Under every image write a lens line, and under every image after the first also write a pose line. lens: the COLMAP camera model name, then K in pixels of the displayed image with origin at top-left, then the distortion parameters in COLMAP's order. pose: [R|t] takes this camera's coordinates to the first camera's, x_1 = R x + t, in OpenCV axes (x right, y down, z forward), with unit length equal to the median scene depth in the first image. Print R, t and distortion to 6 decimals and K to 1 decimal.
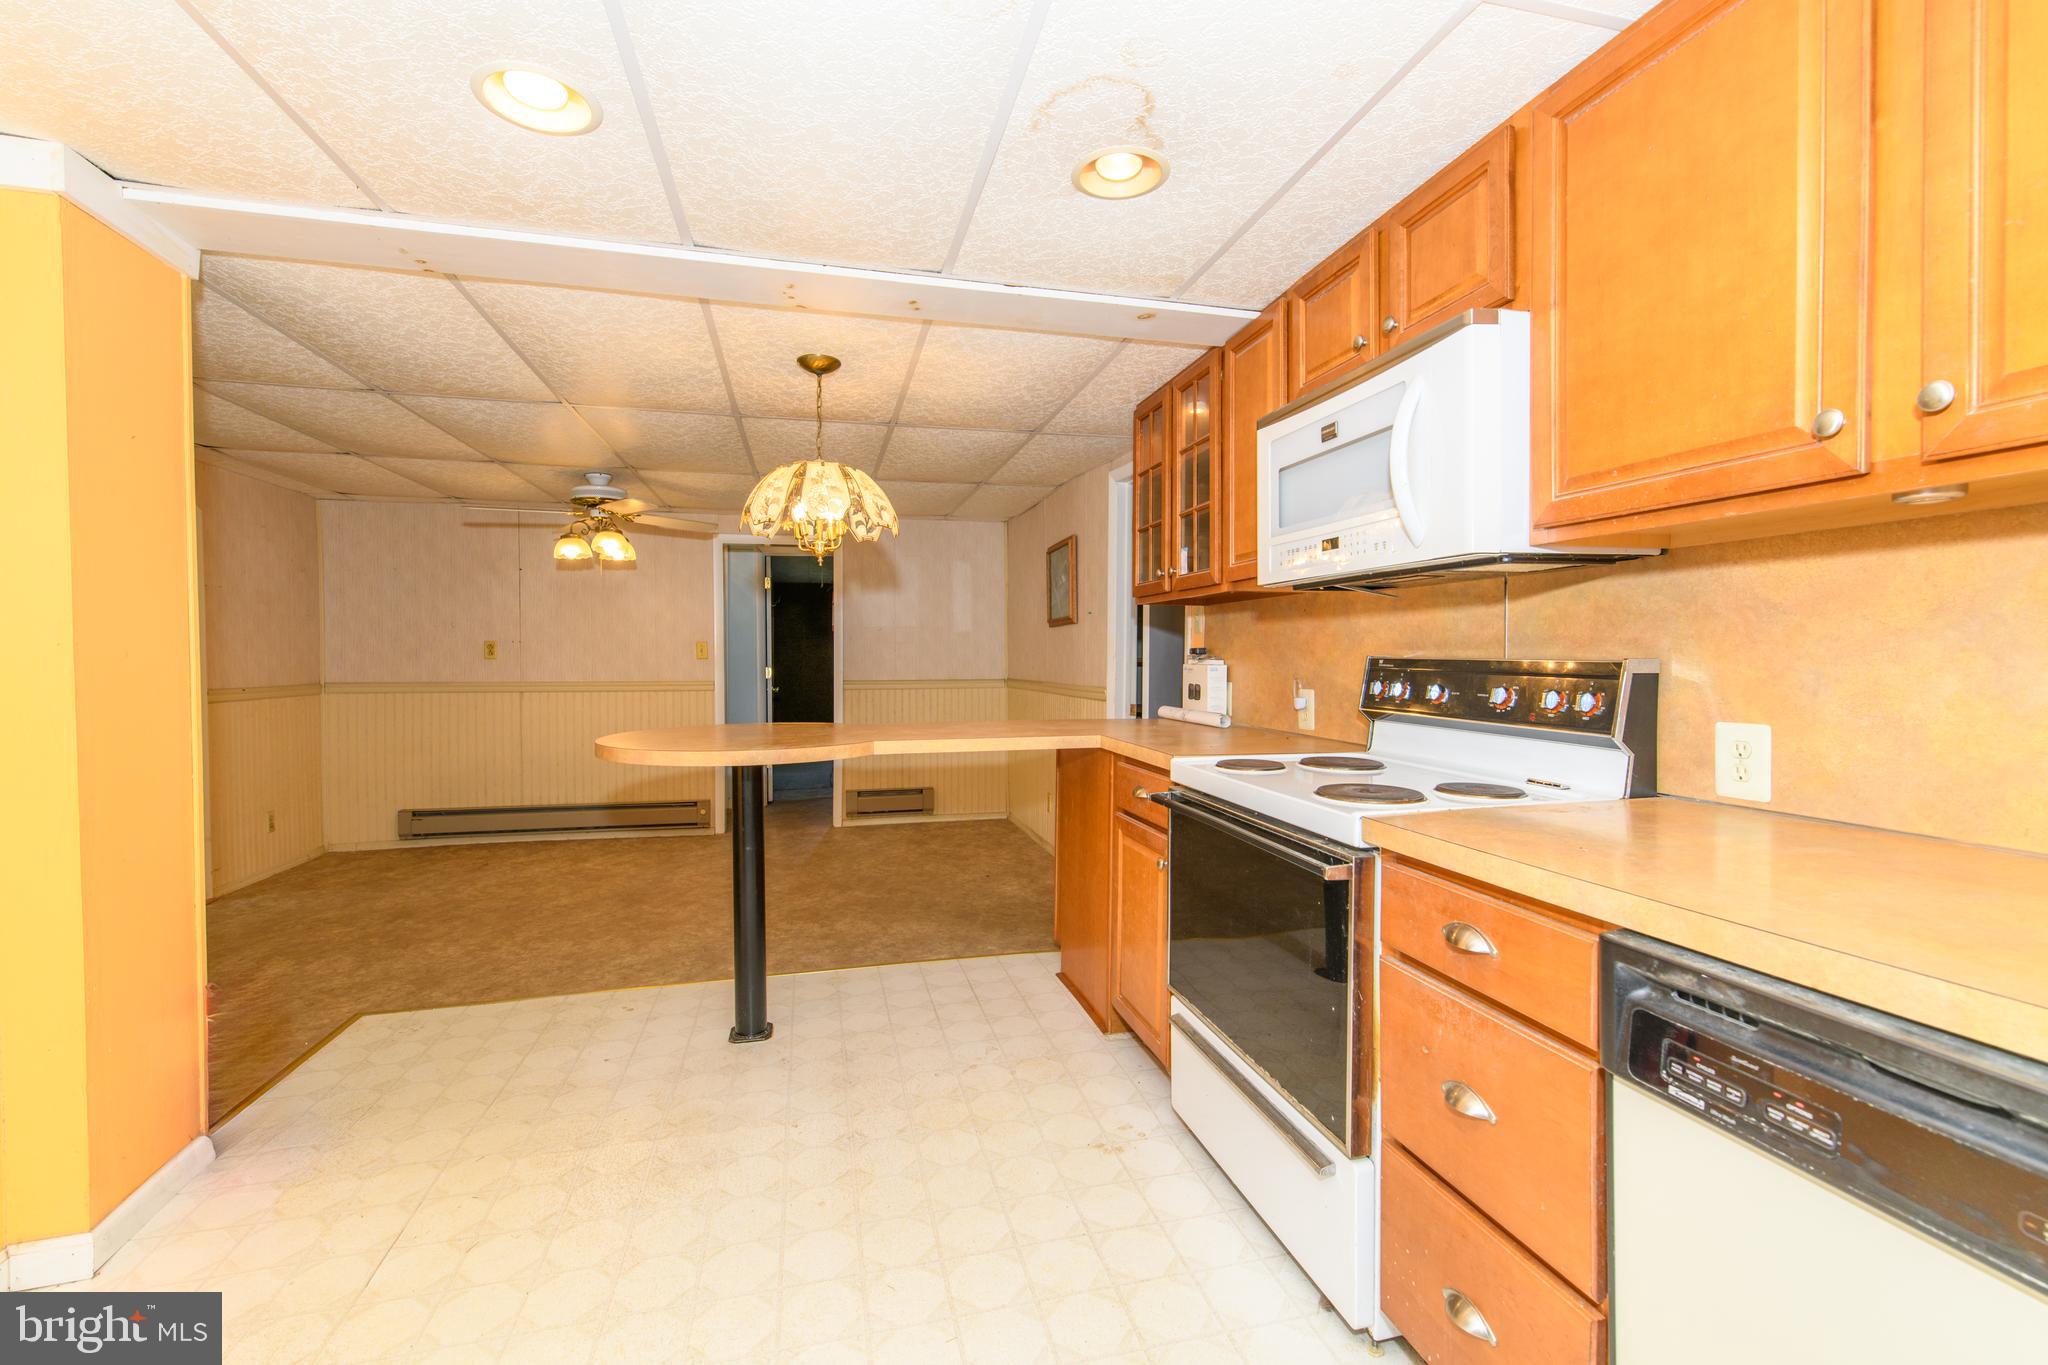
lens RADIAL K [[874.9, 0, 1028.7], [0, 874.9, 672.9], [0, 0, 1]] dist [0.000614, -0.000302]
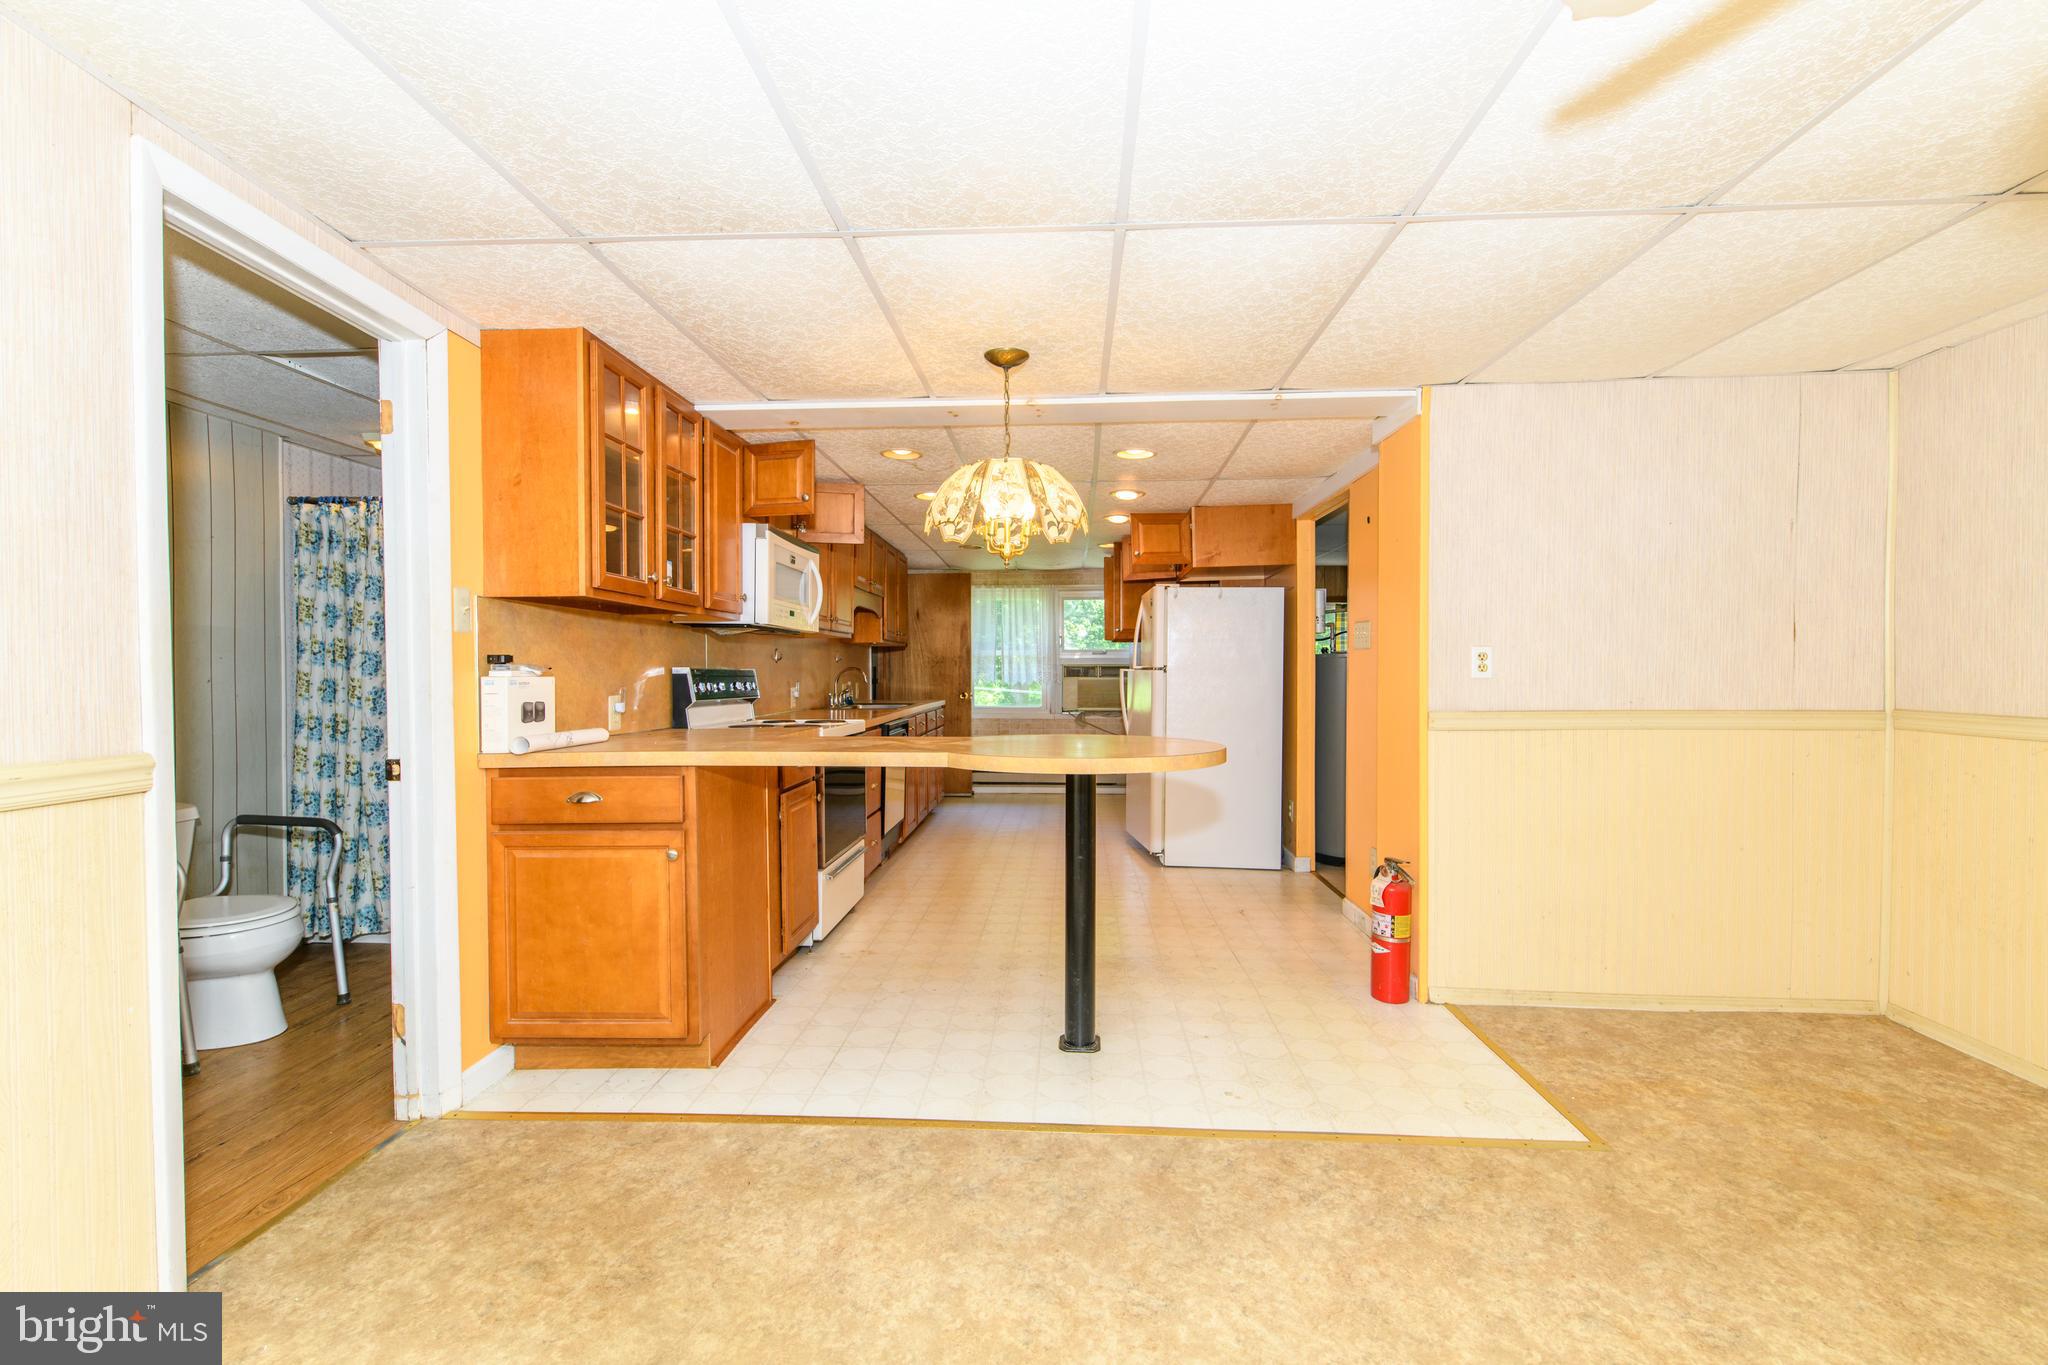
lens RADIAL K [[874.9, 0, 1028.7], [0, 874.9, 672.9], [0, 0, 1]] dist [0.000614, -0.000302]
pose [[-0.955842, 0.003707, 0.293856, -0.723091], [0.009628, 0.999779, 0.018704, -0.036597], [-0.293722, 0.020708, -0.955667, 2.550737]]
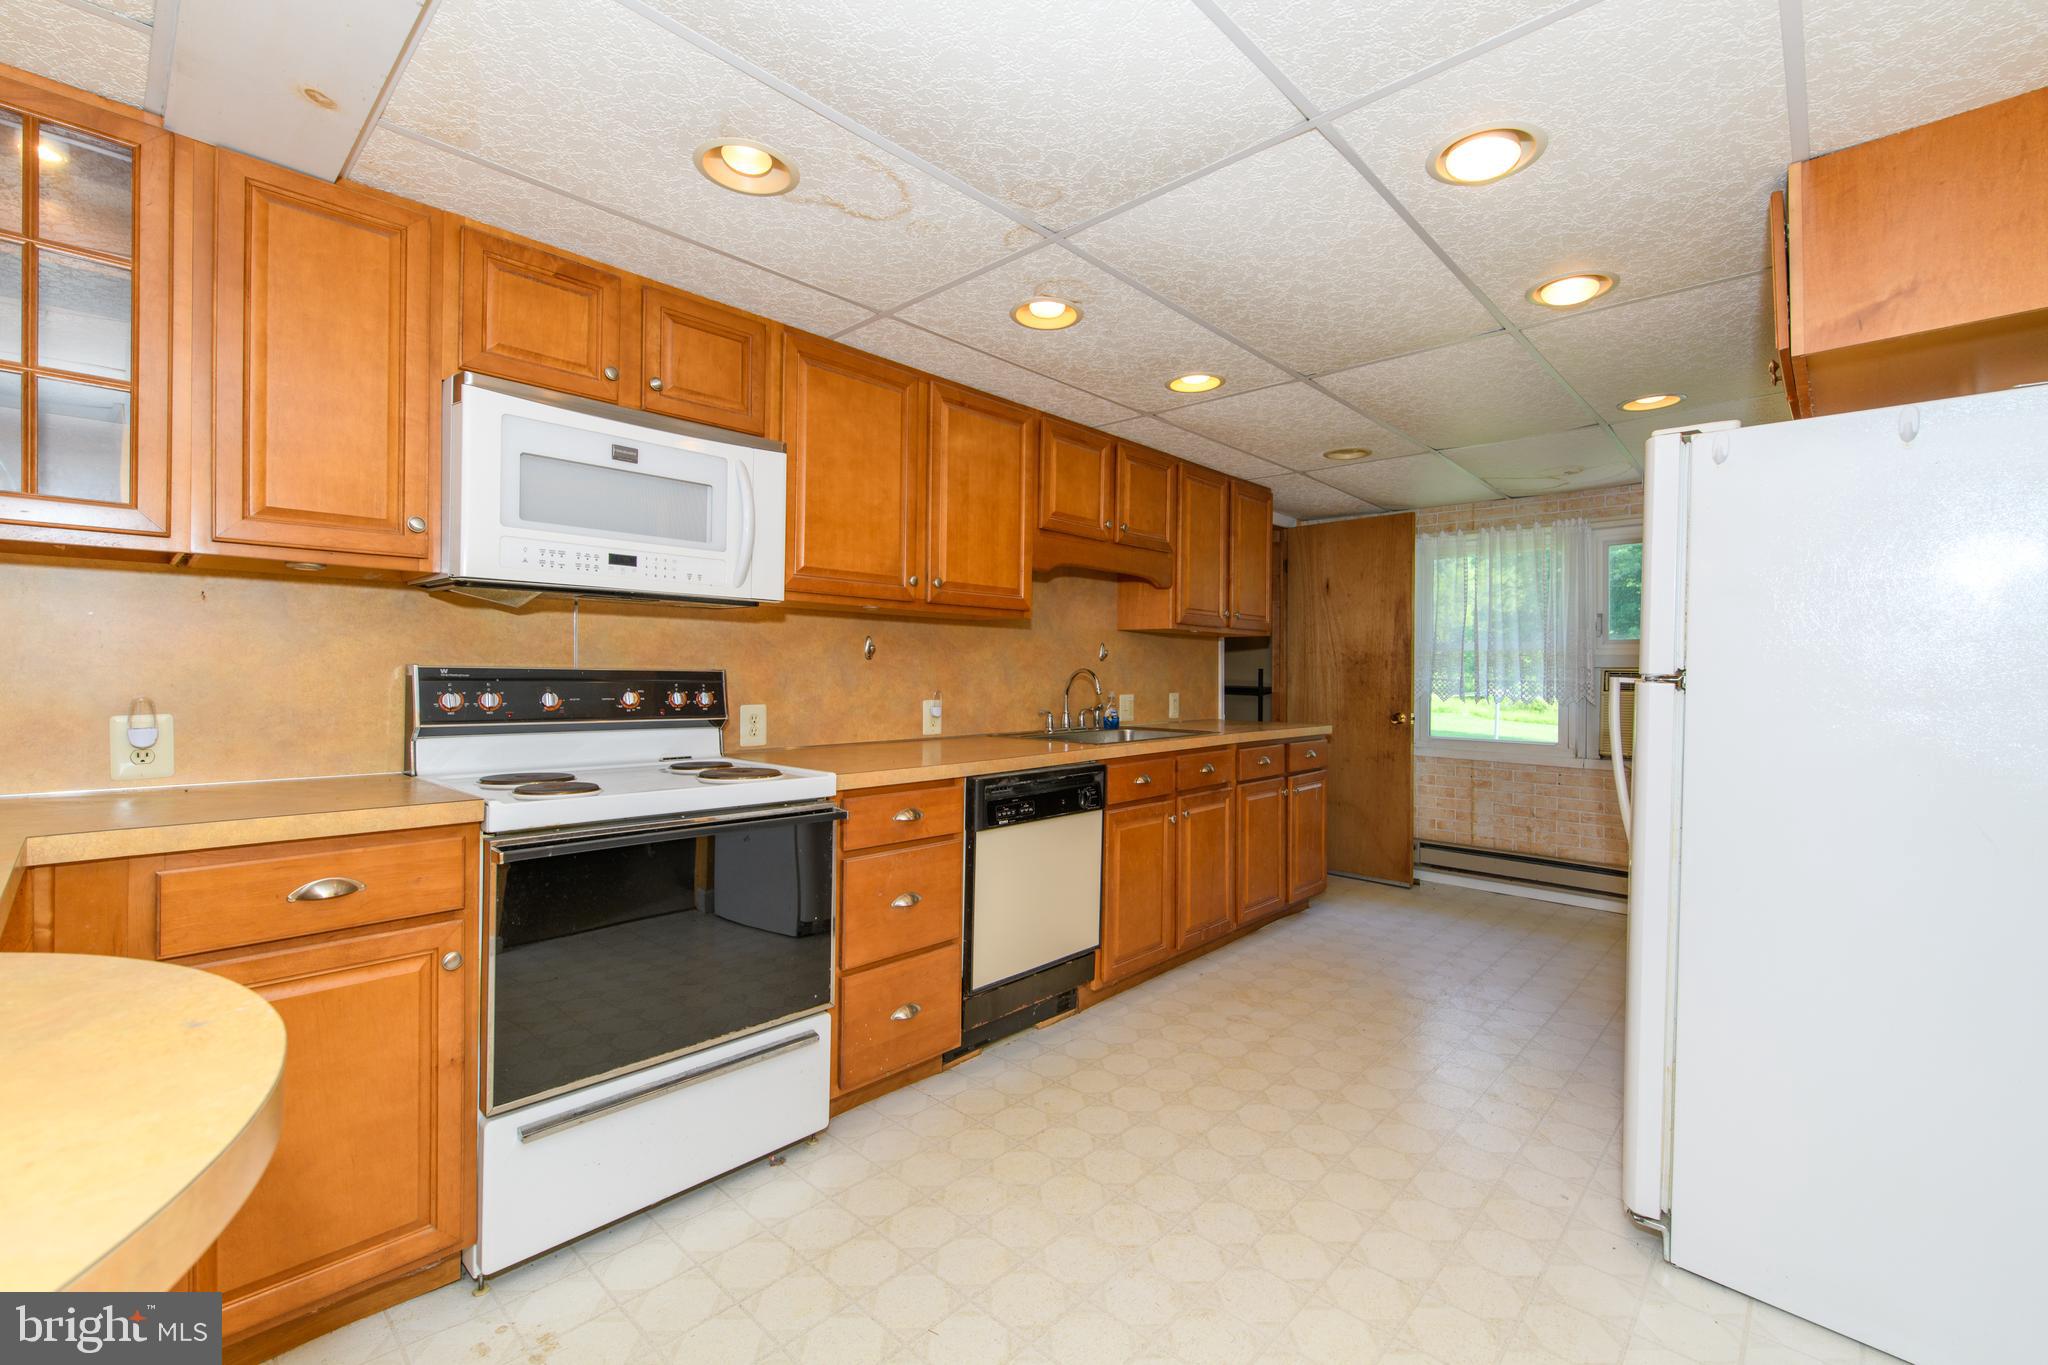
lens RADIAL K [[874.9, 0, 1028.7], [0, 874.9, 672.9], [0, 0, 1]] dist [0.000614, -0.000302]
pose [[-0.540069, -0.004681, 0.841608, -0.730849], [0.007410, 0.999919, 0.010317, -0.016917], [-0.841588, 0.011809, -0.539990, 1.048488]]
